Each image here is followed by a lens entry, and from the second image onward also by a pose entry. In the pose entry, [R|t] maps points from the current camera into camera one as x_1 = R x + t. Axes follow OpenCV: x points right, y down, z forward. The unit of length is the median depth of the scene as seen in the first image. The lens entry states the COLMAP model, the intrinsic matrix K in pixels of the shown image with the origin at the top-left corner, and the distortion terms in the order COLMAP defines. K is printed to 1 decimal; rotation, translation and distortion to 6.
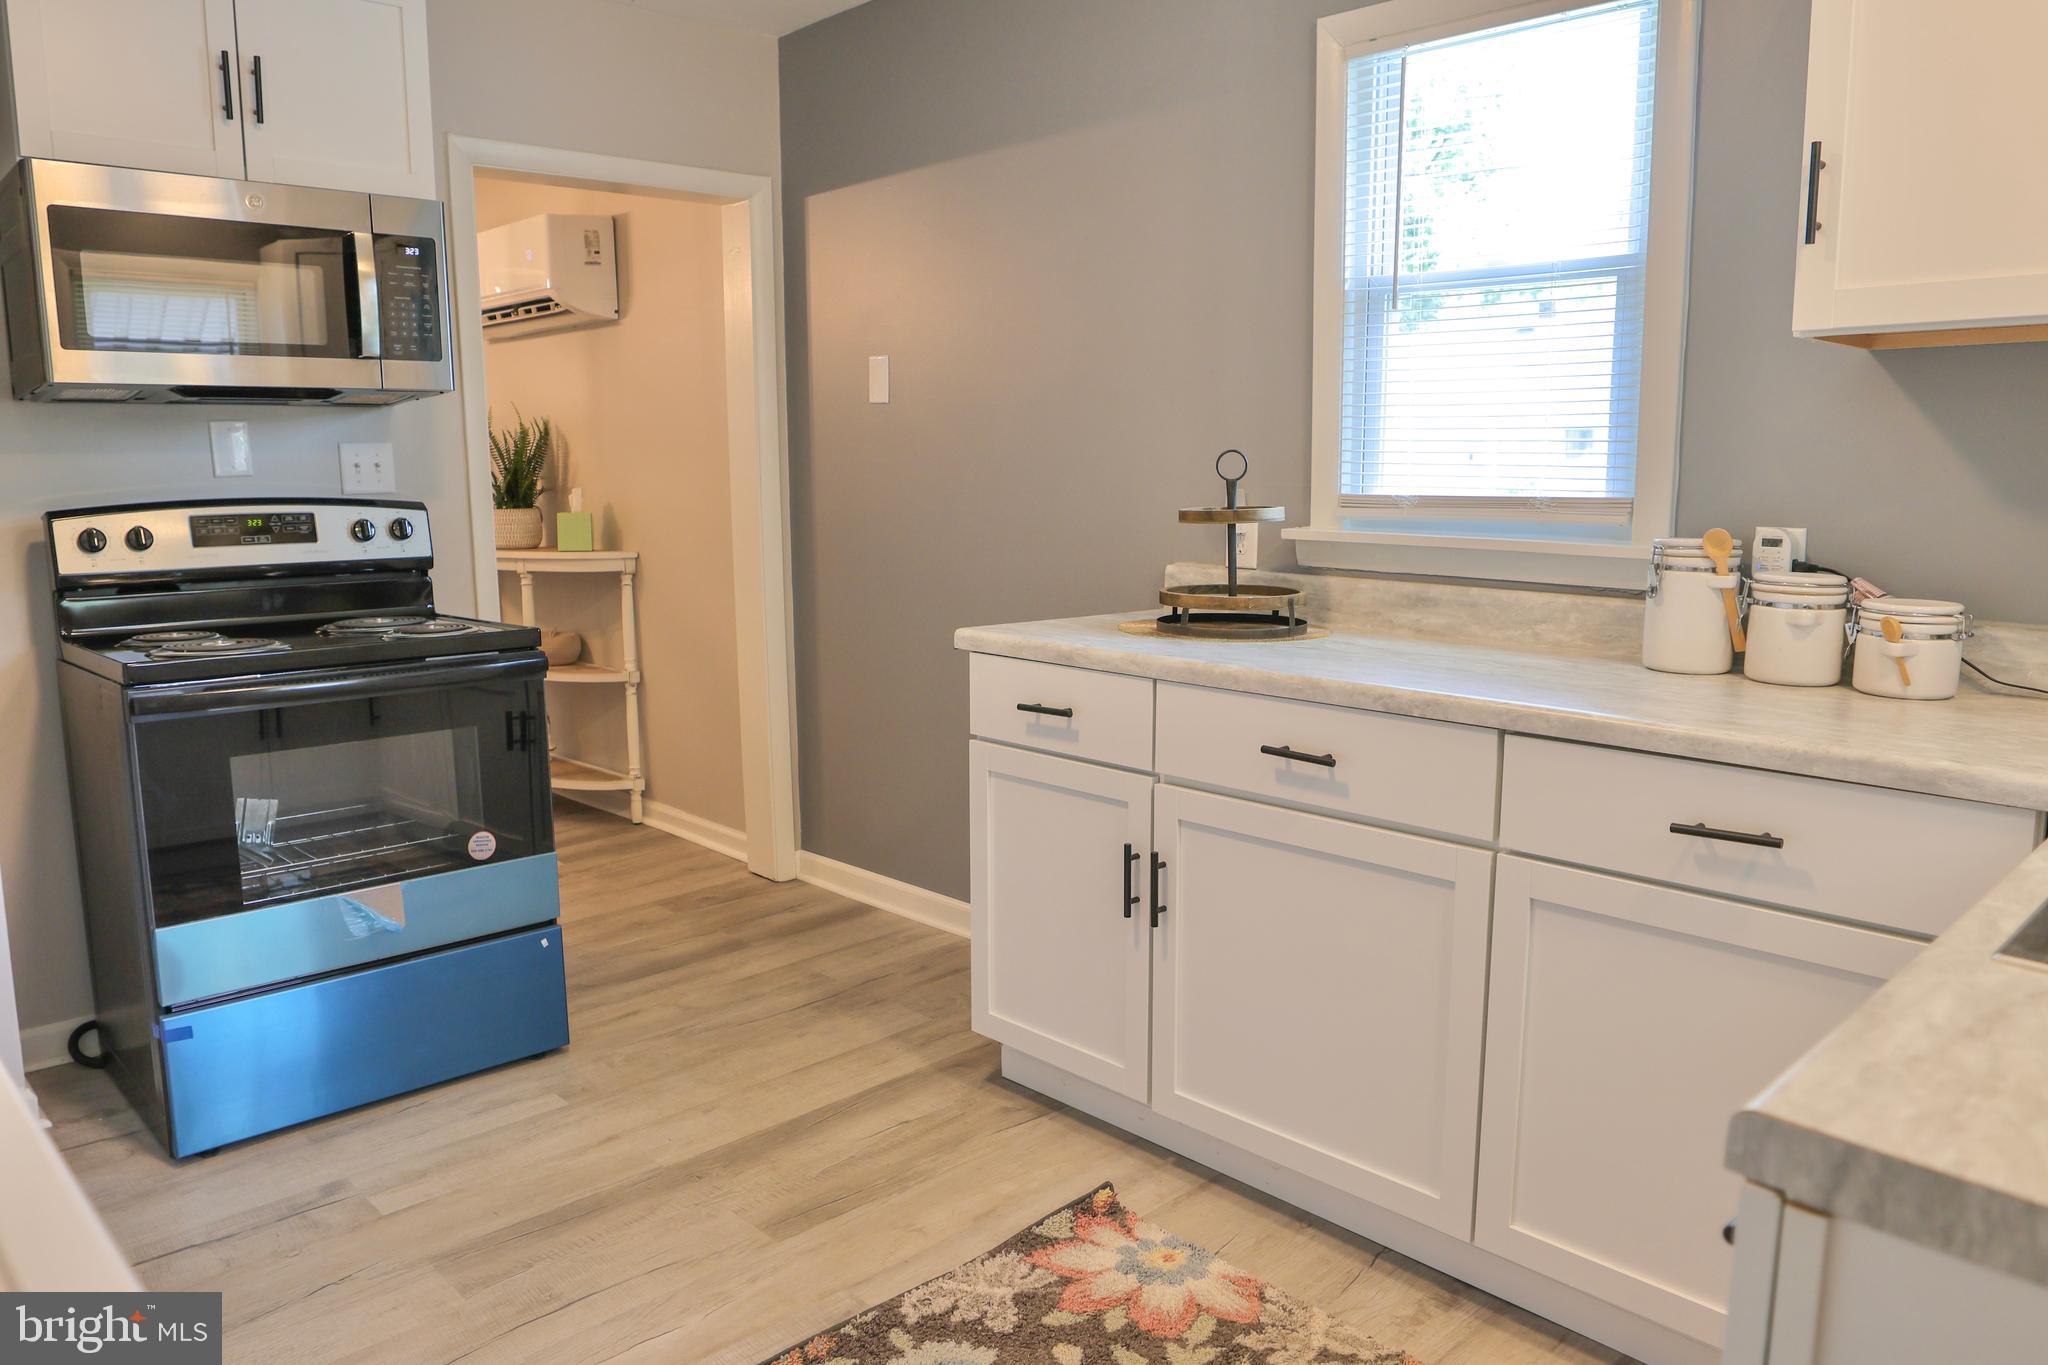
lens RADIAL K [[1422.2, 0, 1018.0], [0, 1422.2, 681.7], [0, 0, 1]] dist [-0.051490, 0.025907]
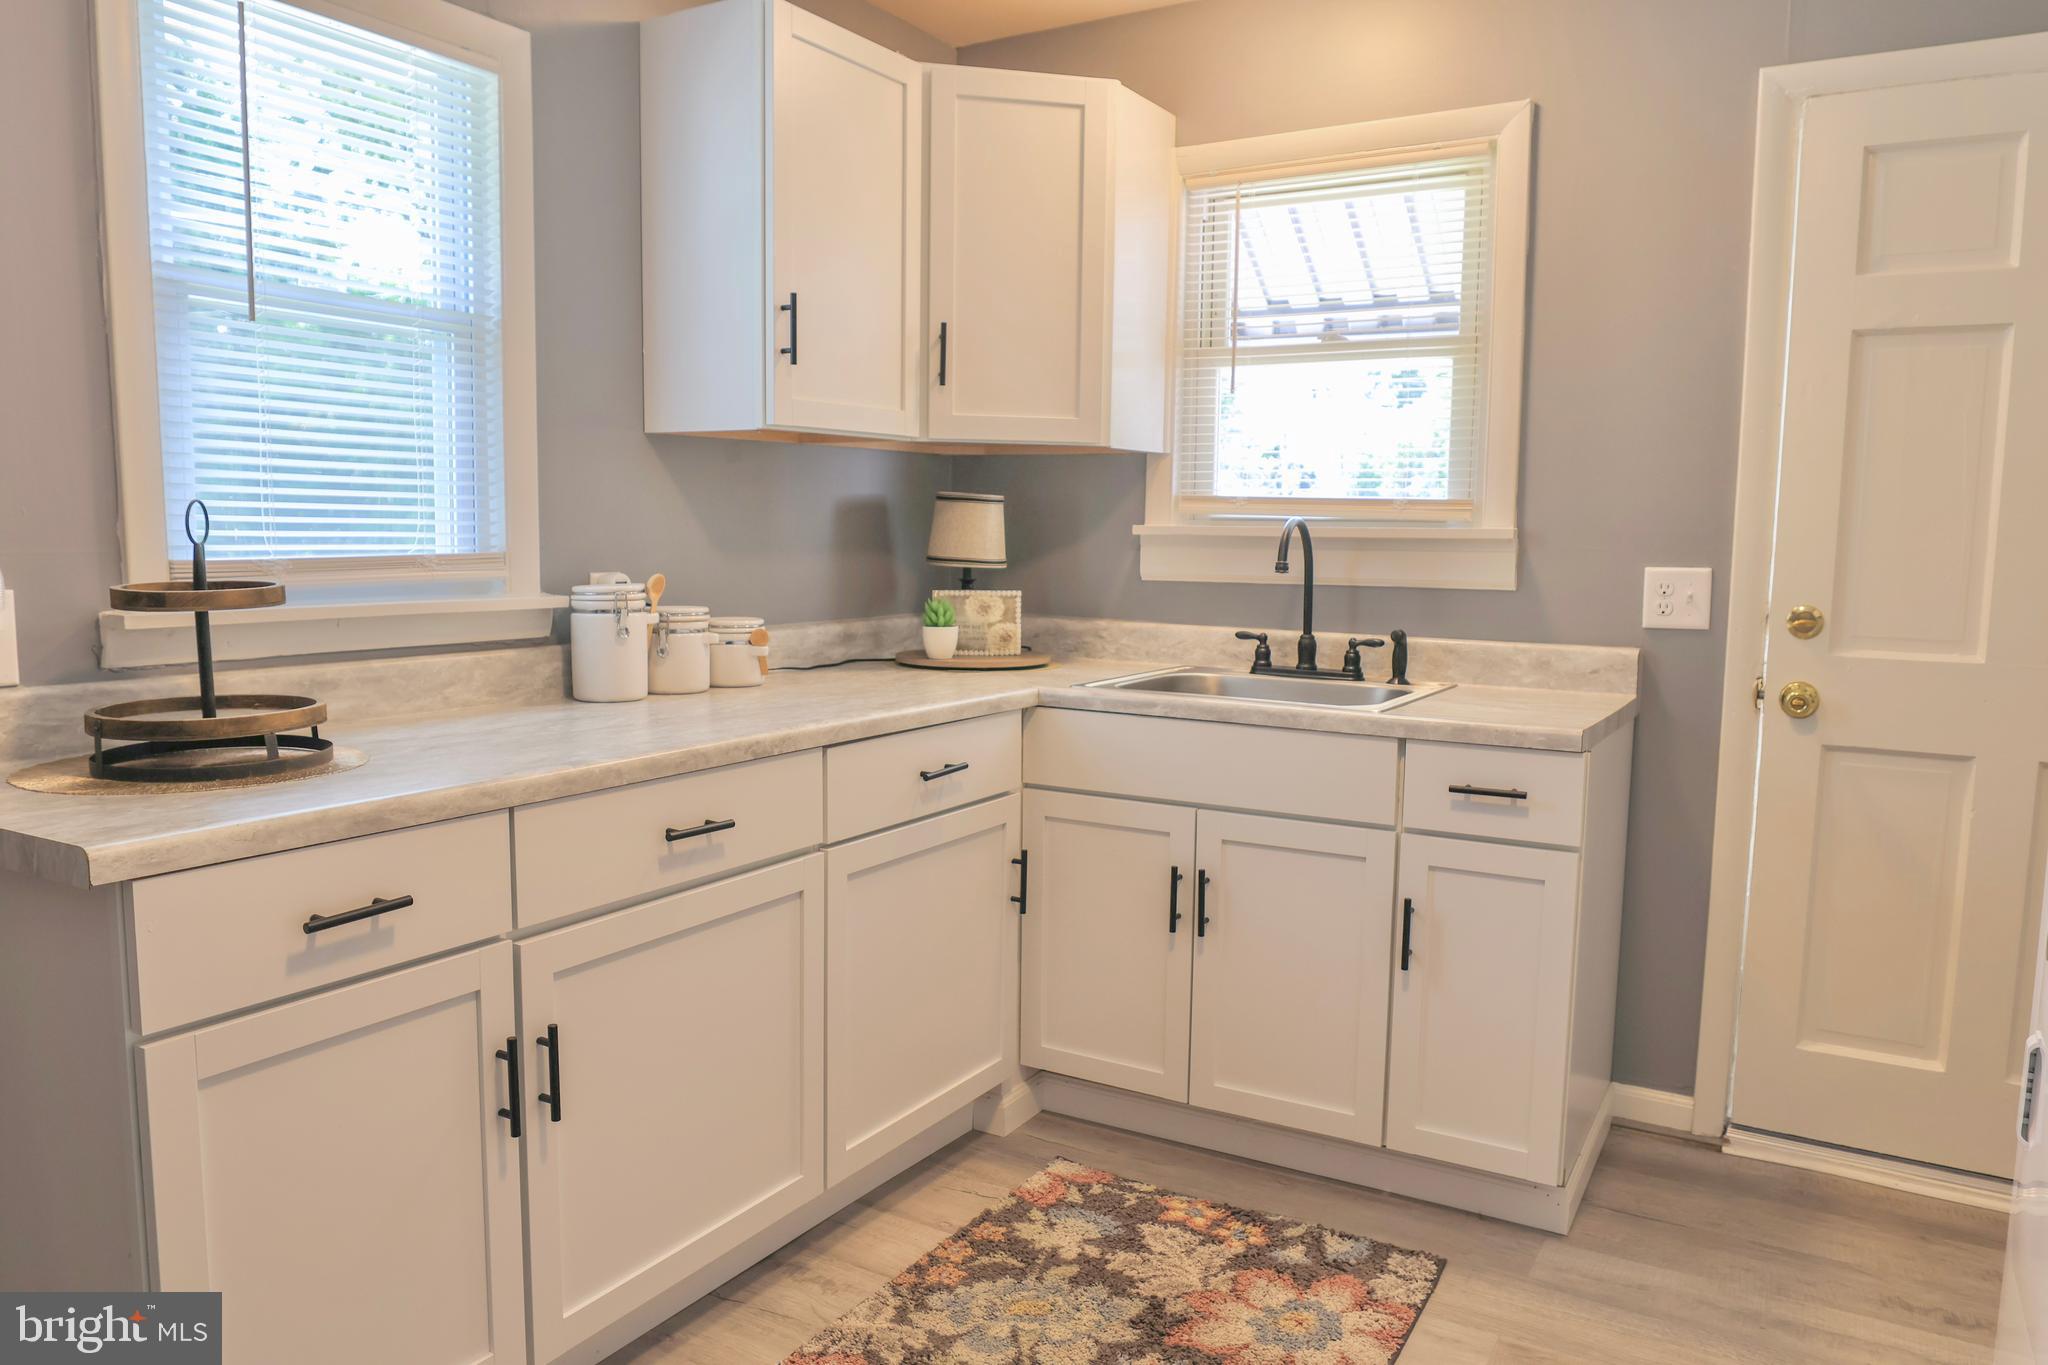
lens RADIAL K [[1422.2, 0, 1024.5], [0, 1422.2, 684.9], [0, 0, 1]] dist [-0.051490, 0.025907]
pose [[-0.257584, -0.112785, 0.959651, -0.841286], [0.134595, 0.979294, 0.151221, -0.174620], [-0.956836, 0.168116, -0.237070, 1.110673]]
